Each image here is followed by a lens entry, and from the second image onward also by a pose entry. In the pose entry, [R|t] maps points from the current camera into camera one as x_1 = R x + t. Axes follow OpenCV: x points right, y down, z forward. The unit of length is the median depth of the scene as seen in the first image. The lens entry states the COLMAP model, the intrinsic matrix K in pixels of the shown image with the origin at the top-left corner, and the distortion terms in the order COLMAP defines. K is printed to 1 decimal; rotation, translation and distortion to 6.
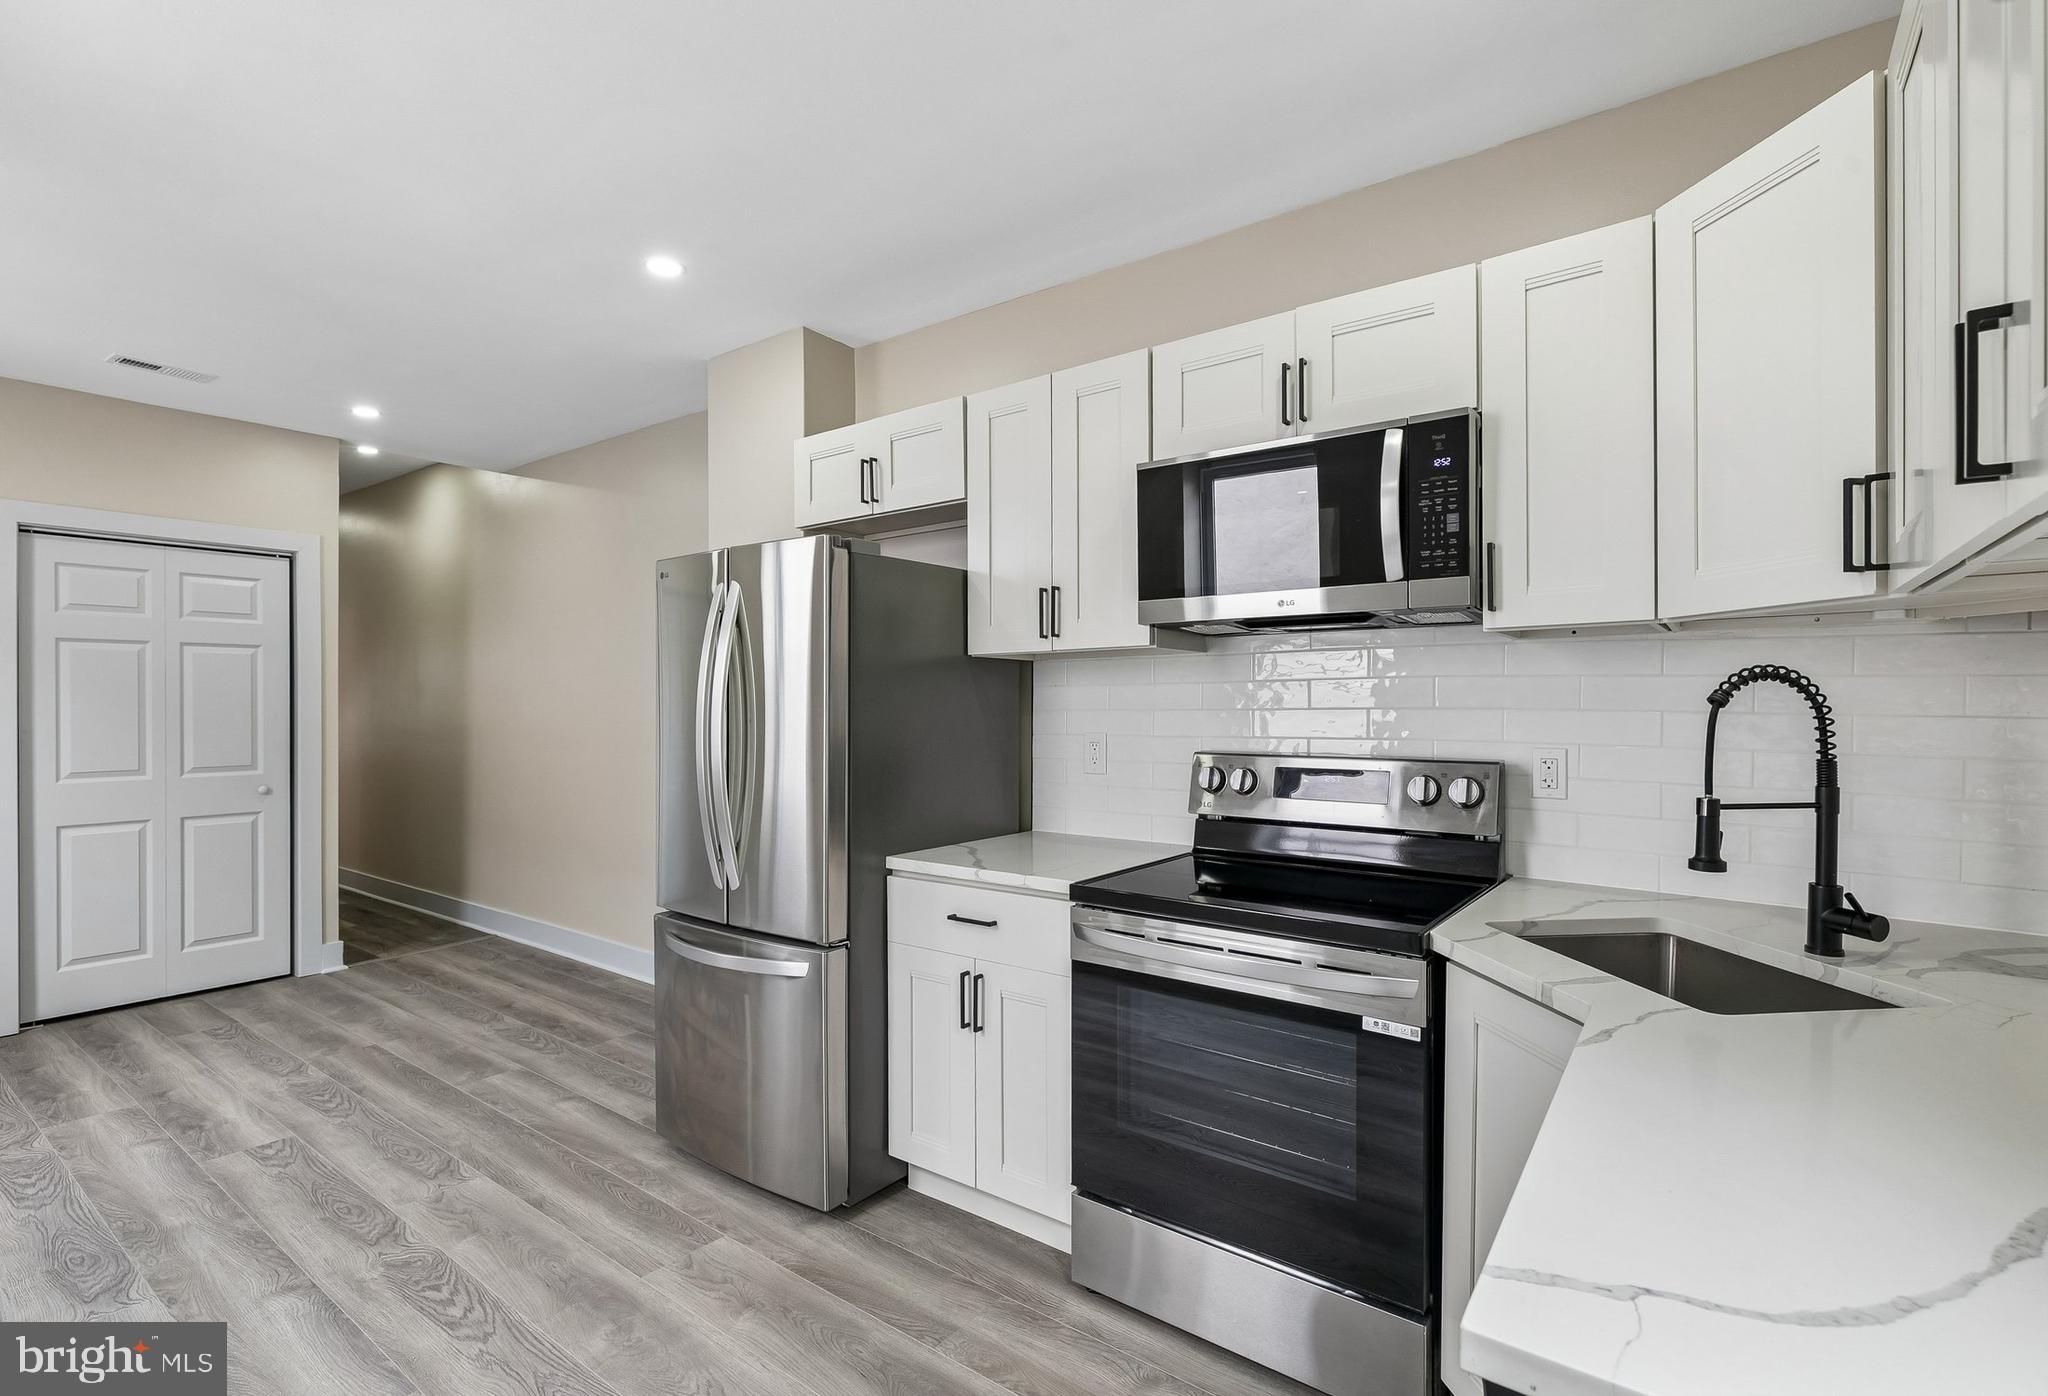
lens RADIAL K [[948.5, 0, 1019.0], [0, 948.5, 711.4], [0, 0, 1]] dist [0.003963, -0.001663]
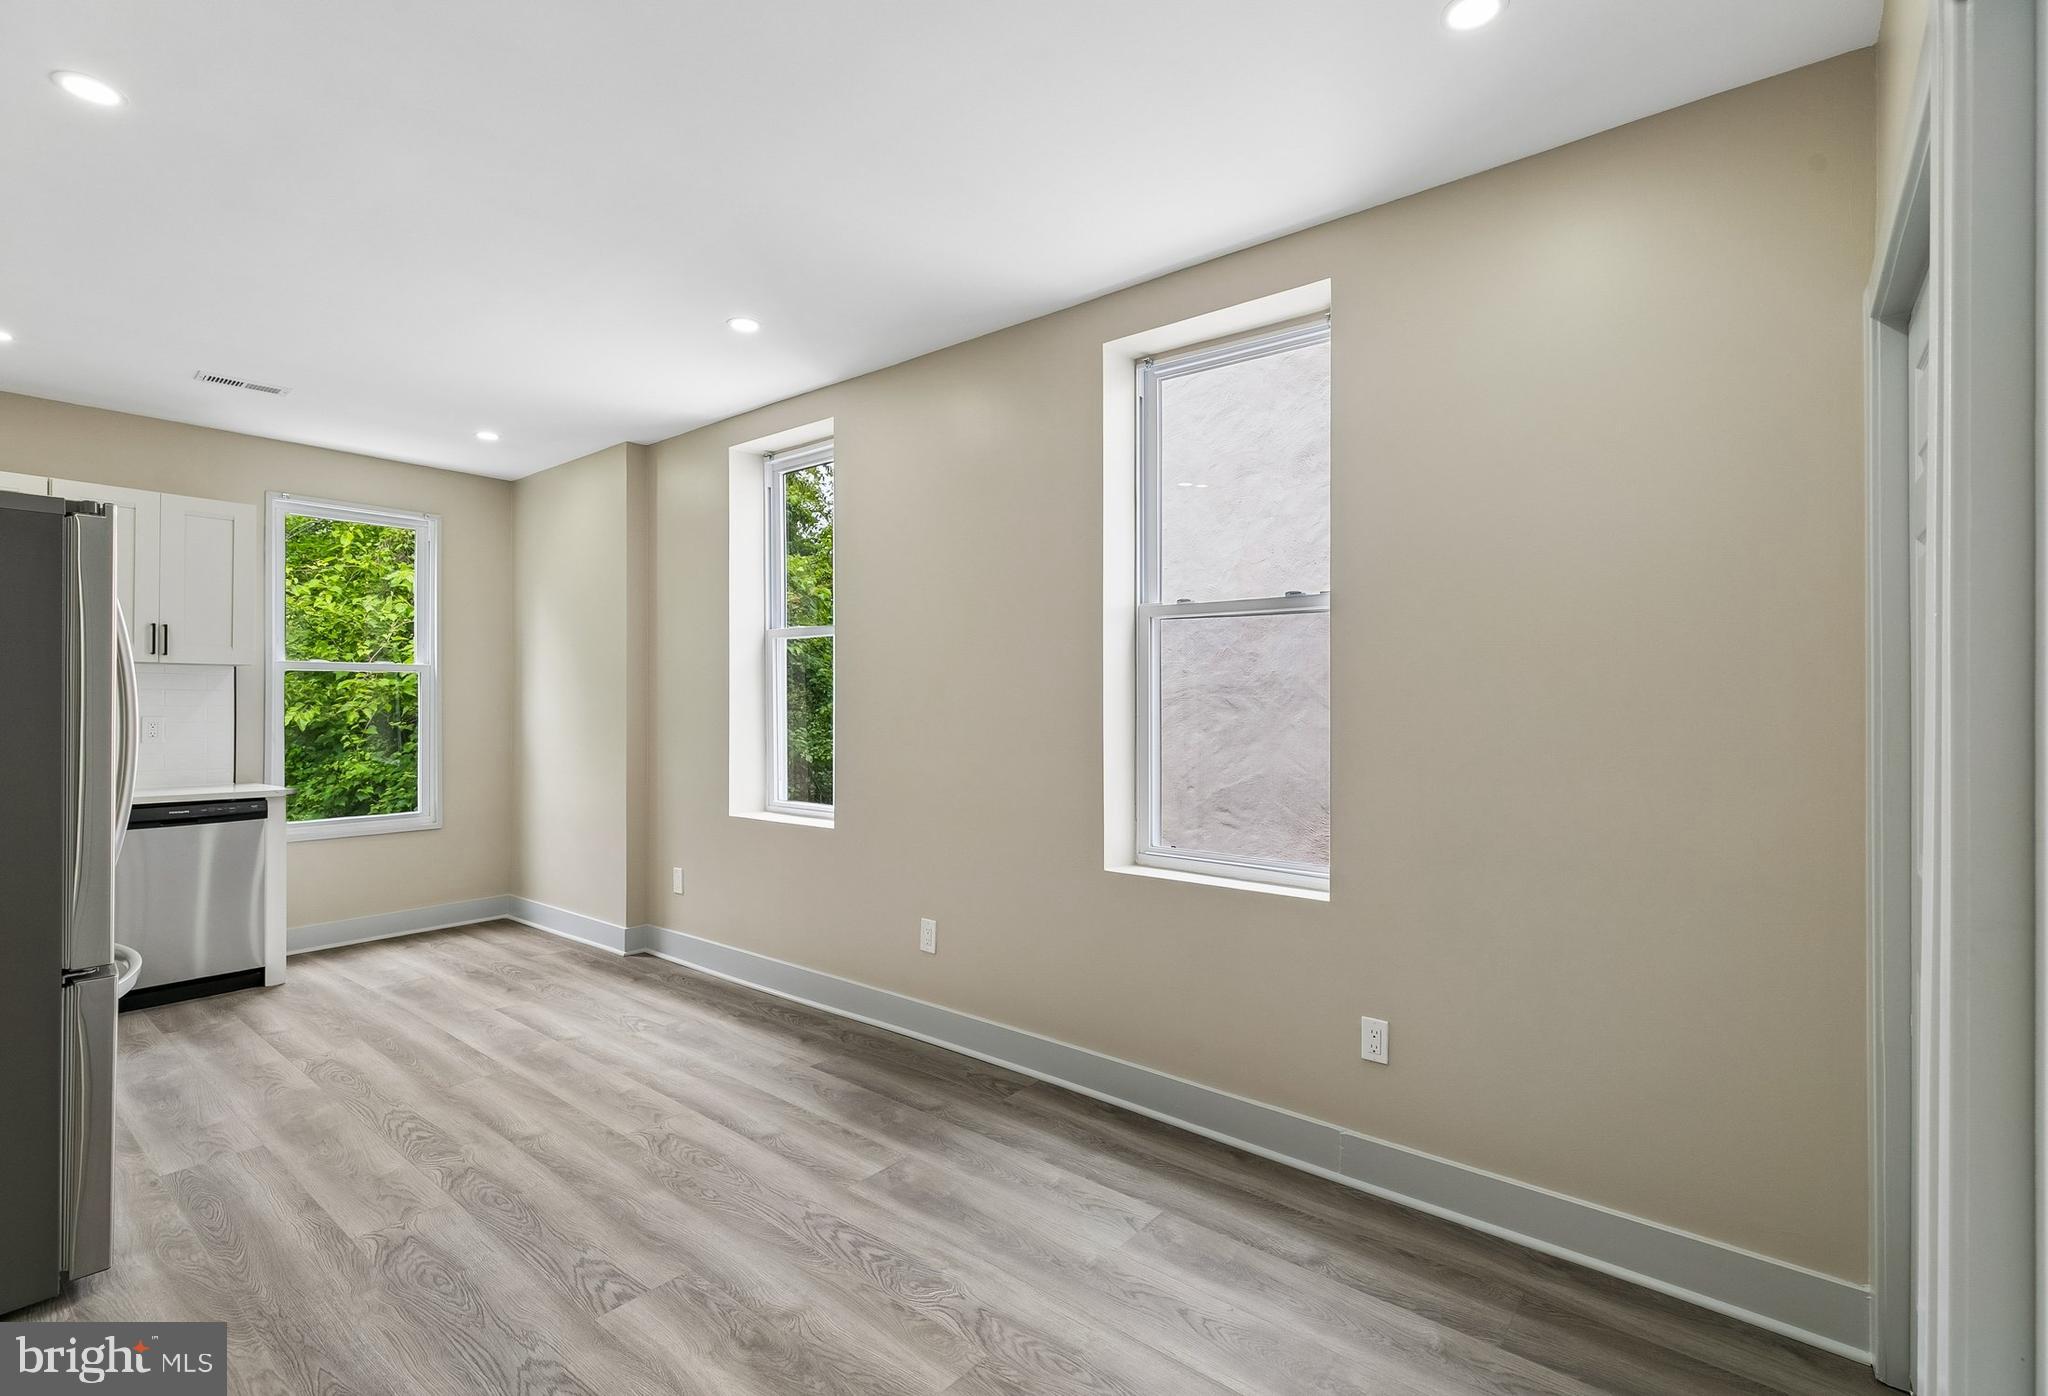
lens RADIAL K [[948.5, 0, 1026.0], [0, 948.5, 682.5], [0, 0, 1]] dist [0.003963, -0.001663]
pose [[-0.999420, -0.000791, 0.034044, -1.178305], [-0.001114, 0.999955, -0.009474, -0.013233], [-0.034035, -0.009506, -0.999375, 1.805403]]
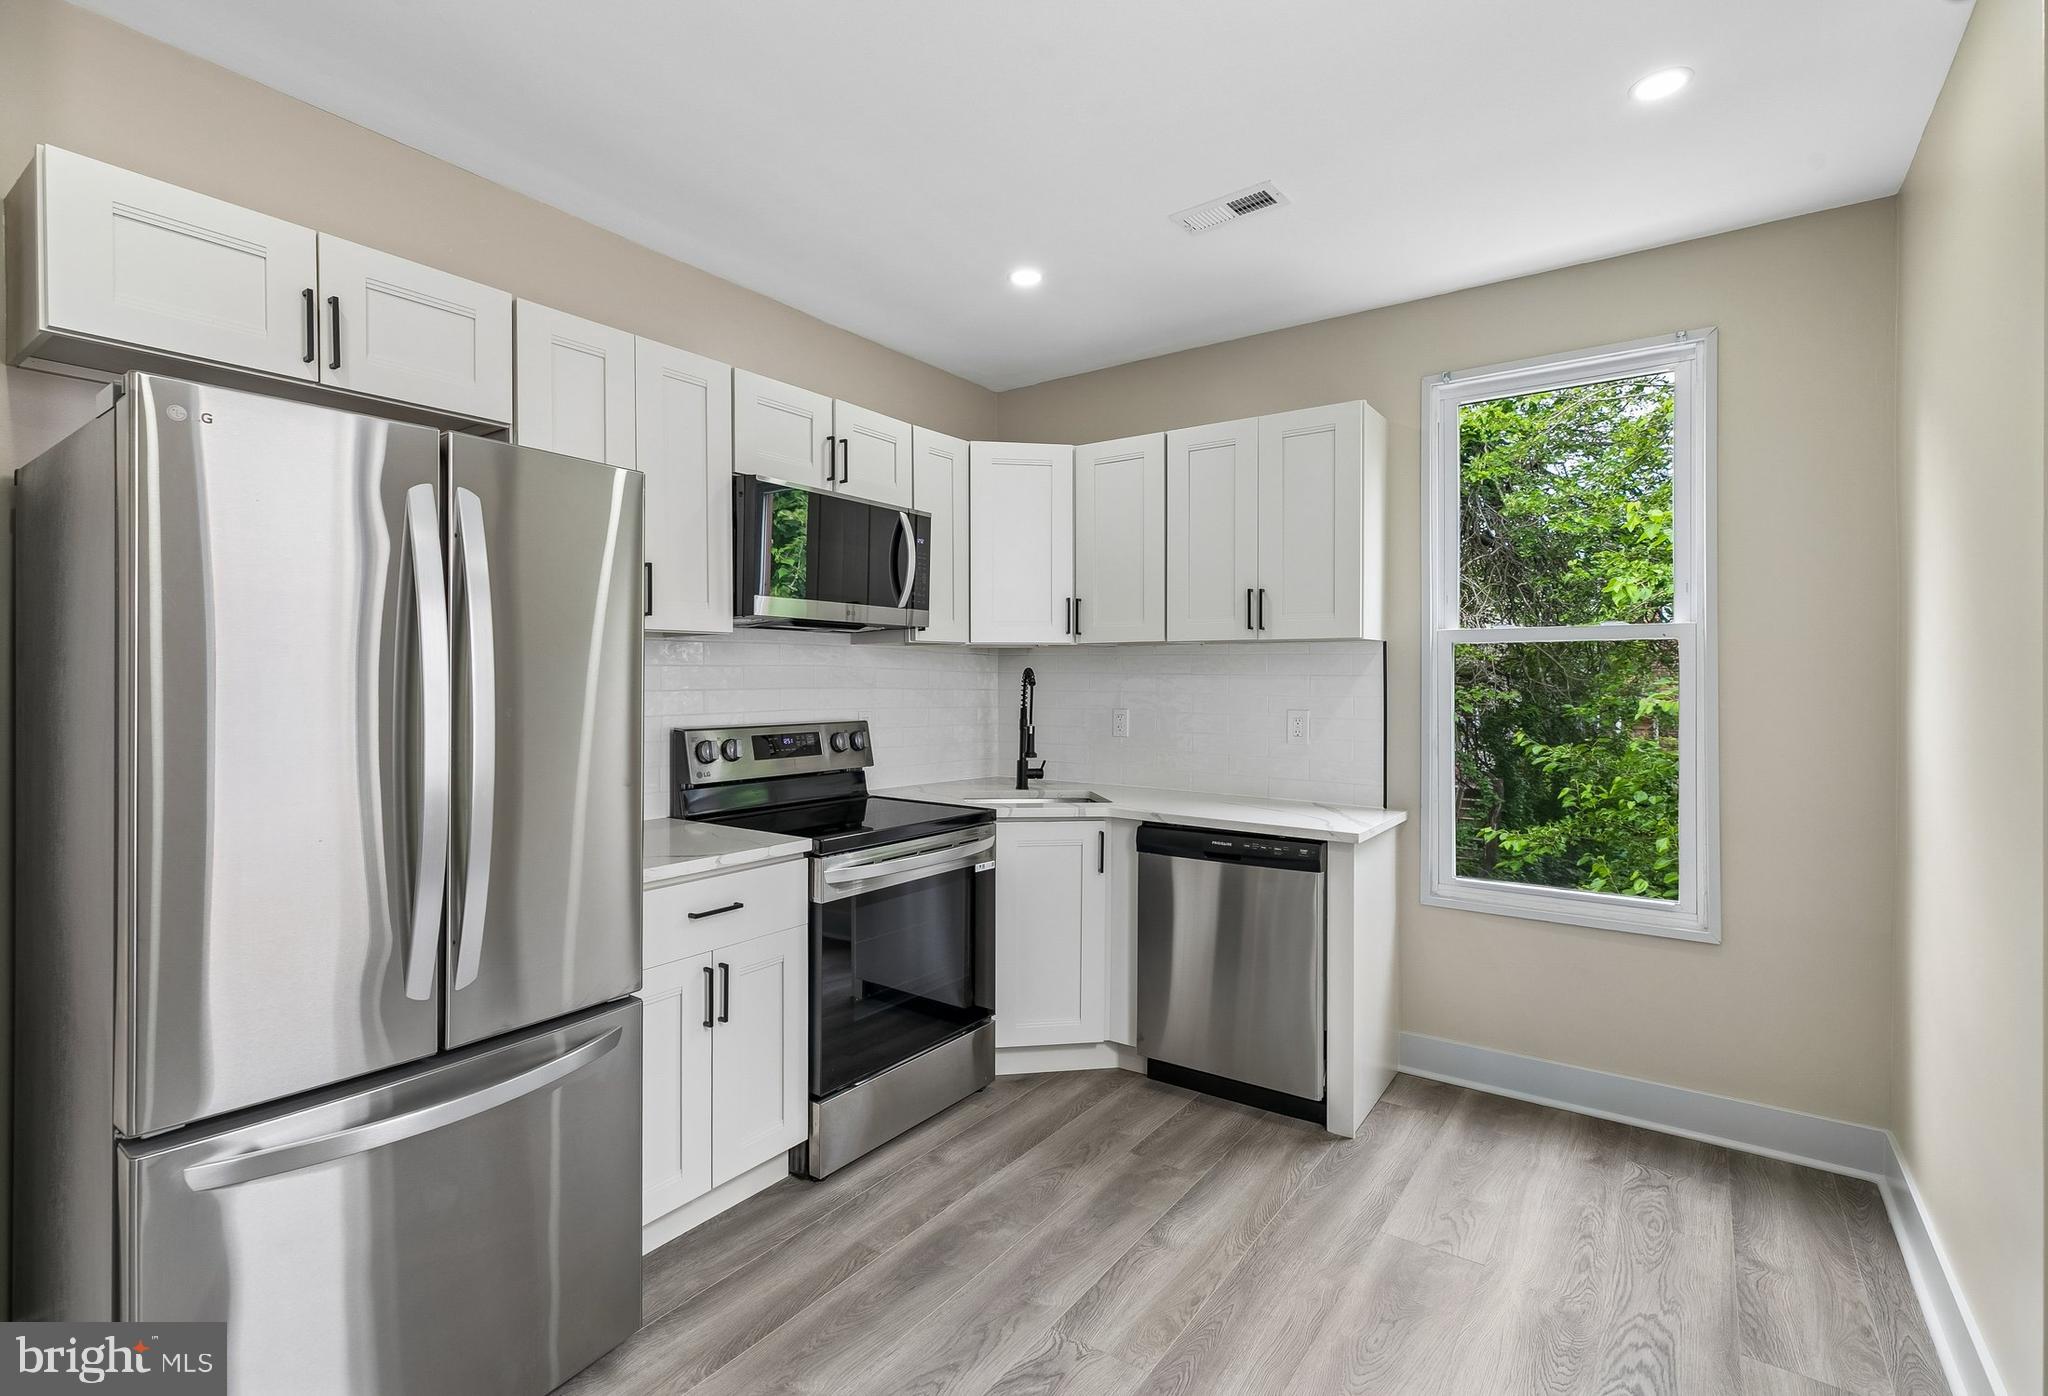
lens RADIAL K [[948.5, 0, 1014.0], [0, 948.5, 686.6], [0, 0, 1]] dist [0.003963, -0.001663]
pose [[-0.020715, -0.000279, 0.999785, -0.874577], [0.007185, 0.999974, 0.000428, -0.003308], [-0.999760, 0.007193, -0.020712, 0.615445]]
